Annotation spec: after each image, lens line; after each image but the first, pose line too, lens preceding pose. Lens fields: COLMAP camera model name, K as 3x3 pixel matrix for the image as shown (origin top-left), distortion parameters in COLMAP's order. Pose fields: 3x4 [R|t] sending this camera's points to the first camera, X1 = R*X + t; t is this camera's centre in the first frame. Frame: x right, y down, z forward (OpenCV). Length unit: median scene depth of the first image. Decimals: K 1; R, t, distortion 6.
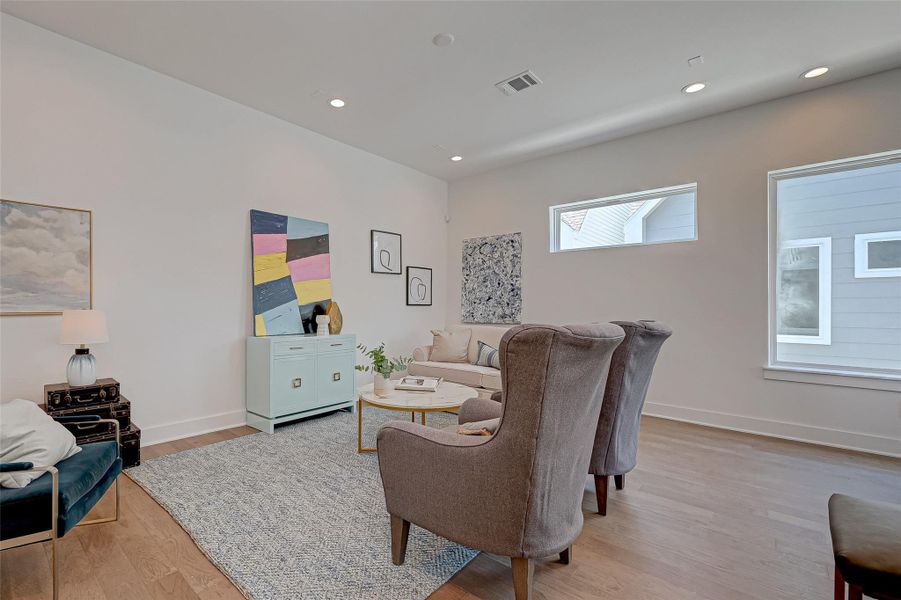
lens RADIAL K [[407.2, 0, 386.4], [0, 407.2, 307.1], [0, 0, 1]] dist [0.000692, 0.000488]
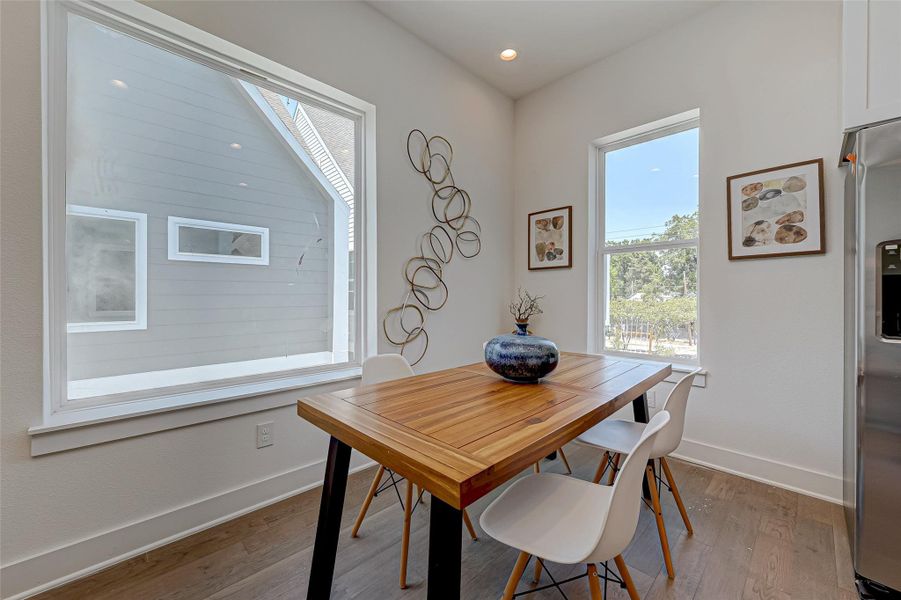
lens RADIAL K [[357.1, 0, 448.4], [0, 357.1, 299.1], [0, 0, 1]] dist [-0.001418, -0.000141]
pose [[0.028893, -0.019583, 0.999391, 0.740225], [-0.004890, 0.999793, 0.019732, 0.007634], [-0.999571, -0.005457, 0.028791, 0.726052]]
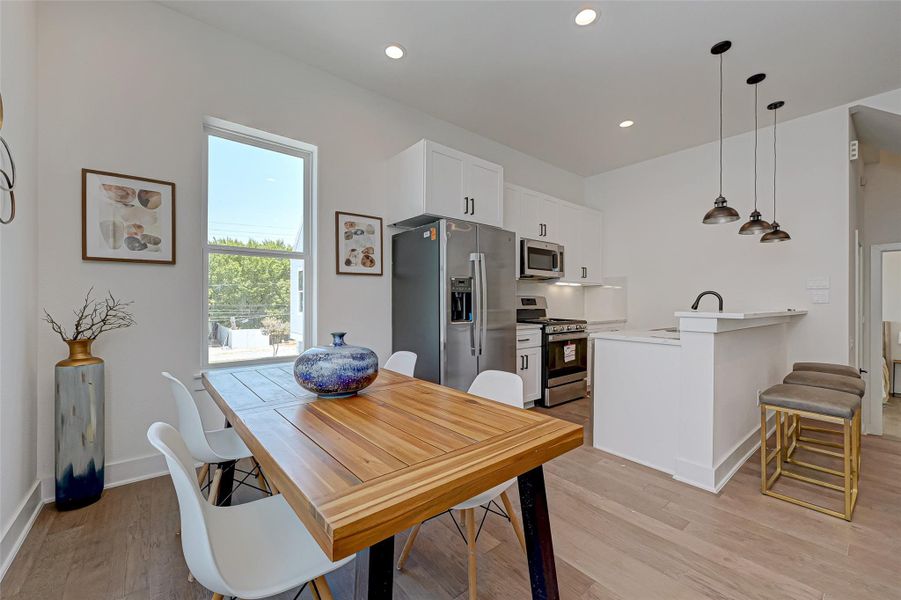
lens RADIAL K [[358.7, 0, 452.6], [0, 358.7, 301.4], [0, 0, 1]] dist [0.000777, 0.000016]
pose [[-0.994142, -0.014195, 0.107143, 1.101770], [-0.014298, 0.999898, -0.000192, 0.008578], [-0.107129, -0.001723, -0.994244, 1.140249]]
